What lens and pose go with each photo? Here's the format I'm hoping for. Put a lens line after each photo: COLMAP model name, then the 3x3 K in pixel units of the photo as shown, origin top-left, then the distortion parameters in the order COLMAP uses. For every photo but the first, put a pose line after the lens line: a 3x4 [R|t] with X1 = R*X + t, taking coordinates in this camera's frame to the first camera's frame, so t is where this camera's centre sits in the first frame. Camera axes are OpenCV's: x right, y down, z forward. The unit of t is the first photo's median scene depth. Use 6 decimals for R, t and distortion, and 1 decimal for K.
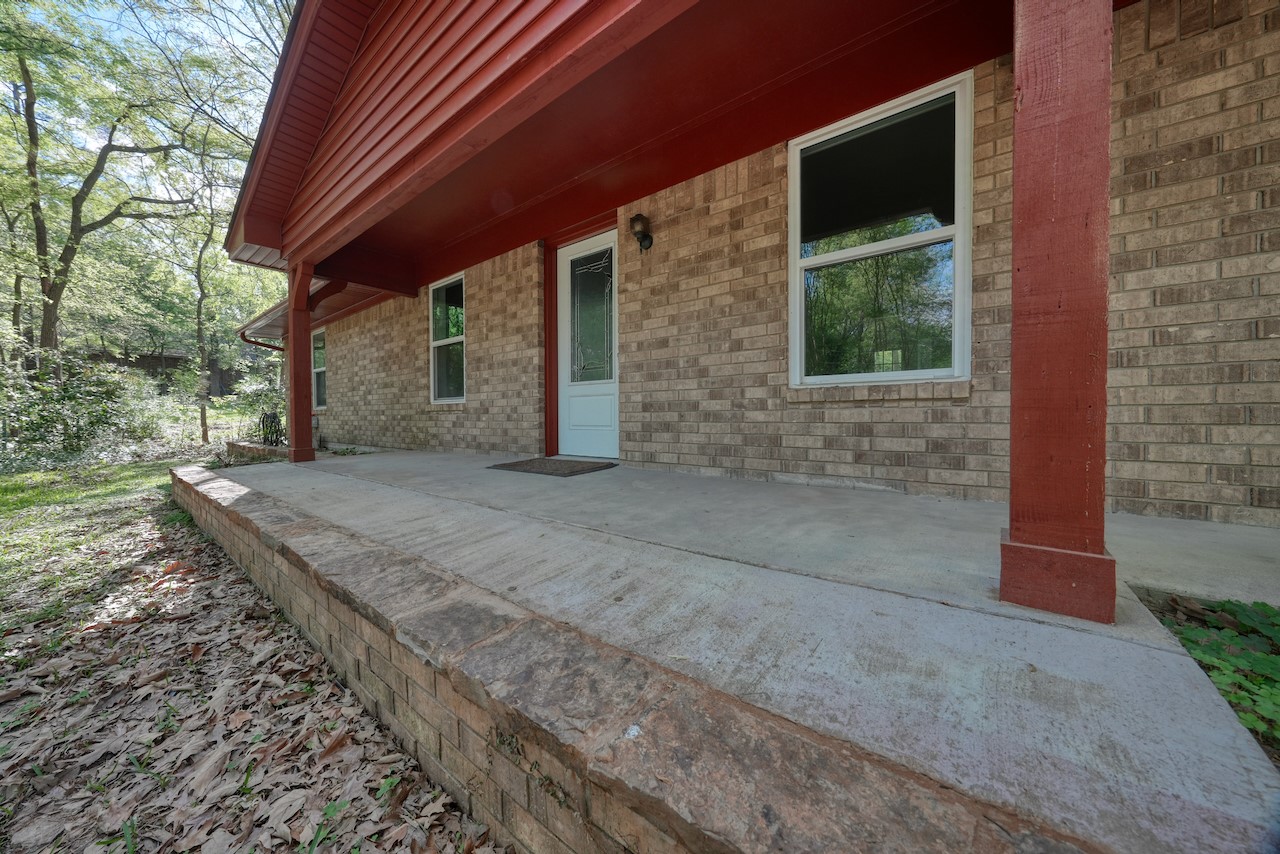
lens RADIAL K [[435.6, 0, 640.0], [0, 435.6, 427.0], [0, 0, 1]] dist [-0.005205, 0.000051]
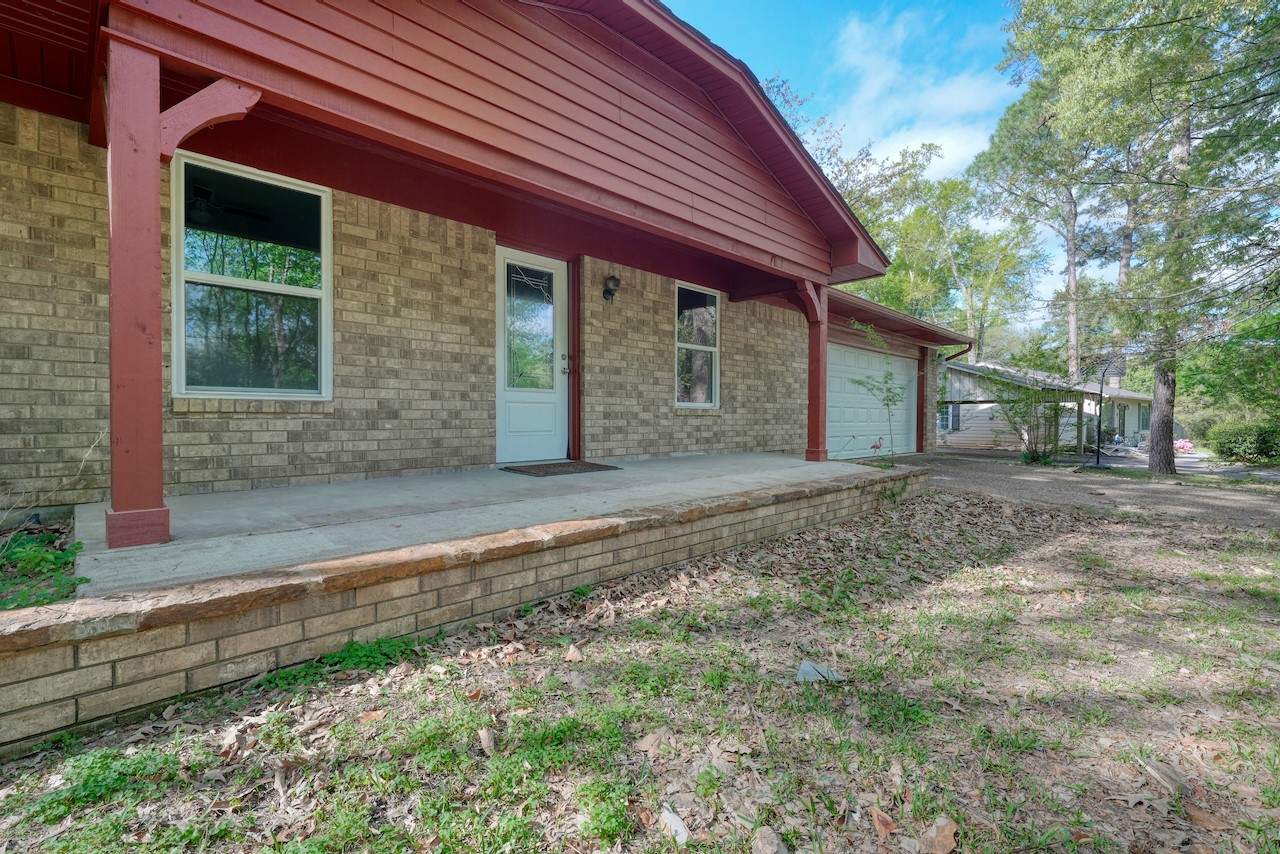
lens RADIAL K [[571.3, 0, 640.0], [0, 571.3, 427.0], [0, 0, 1]] dist [0.000034, -0.000102]
pose [[0.108456, -0.013440, 0.994010, -1.716191], [0.018337, 0.999766, 0.011517, -0.028853], [-0.993932, 0.016978, 0.108677, 0.694578]]
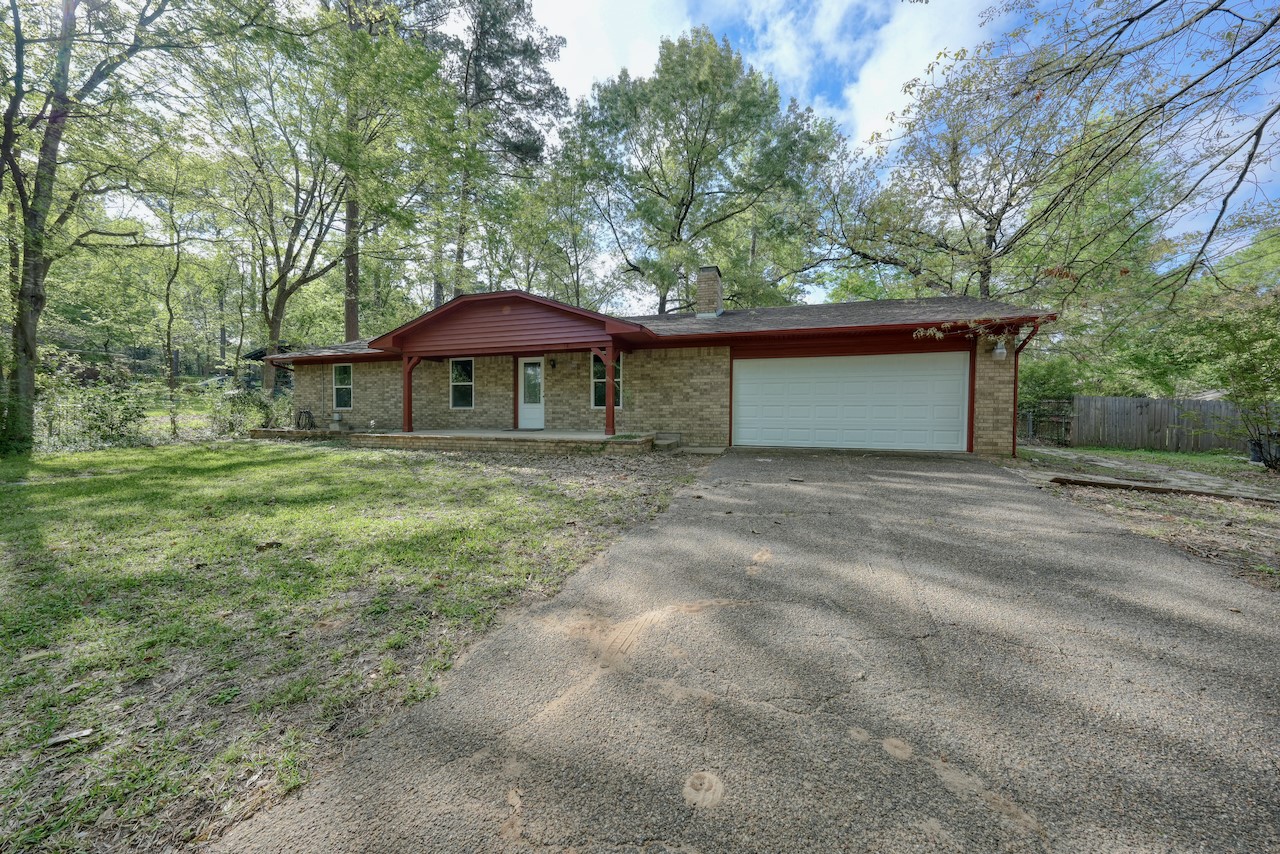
lens RADIAL K [[435.6, 0, 640.0], [0, 435.6, 427.0], [0, 0, 1]] dist [-0.005205, 0.000051]
pose [[0.939162, -0.000240, 0.343473, -0.532338], [-0.000415, 0.999998, 0.001834, 0.062022], [-0.343473, -0.001865, 0.939161, -2.524711]]
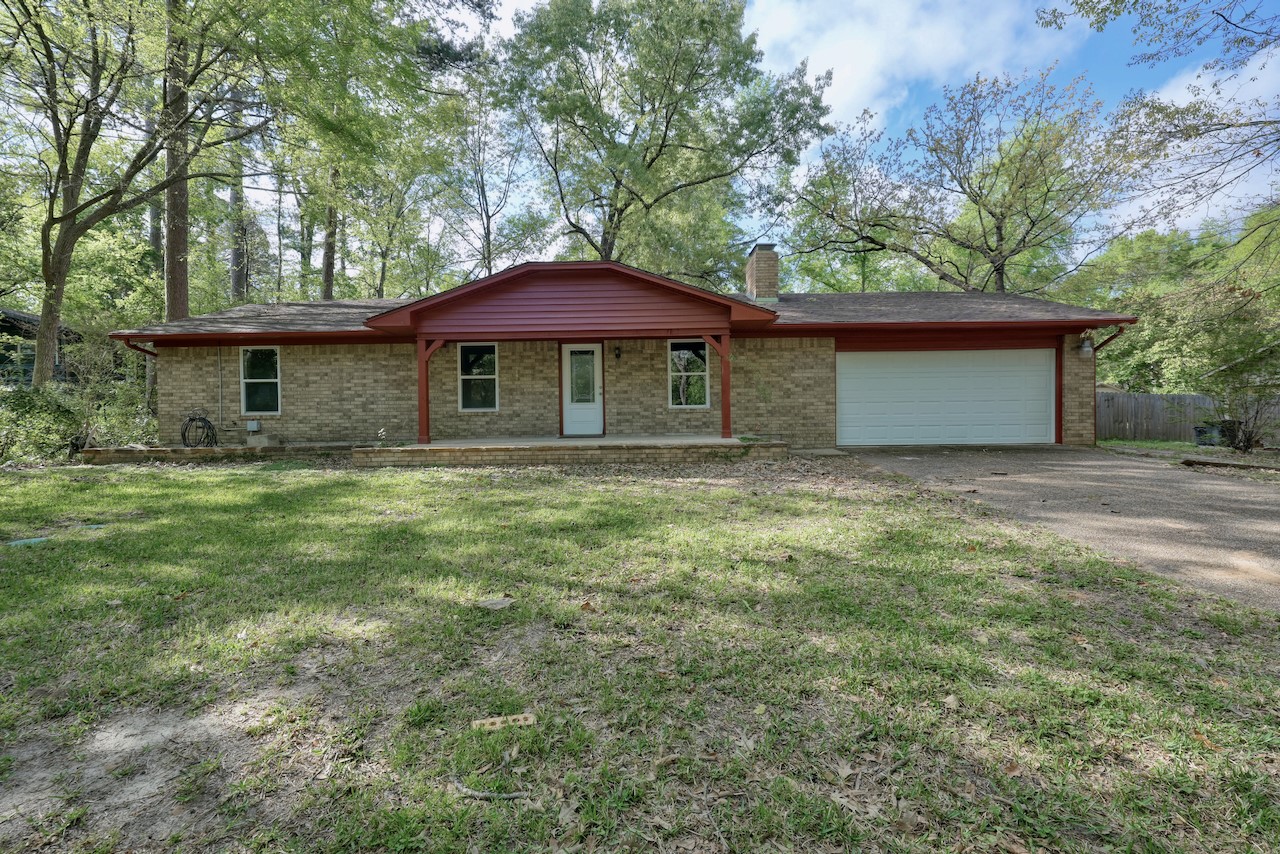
lens RADIAL K [[571.3, 0, 640.0], [0, 571.3, 427.0], [0, 0, 1]] dist [0.000034, -0.000102]
pose [[0.790486, -0.016839, 0.612249, -2.123270], [0.025344, 0.999665, -0.005228, 0.061809], [-0.611956, 0.019649, 0.790648, -1.995011]]
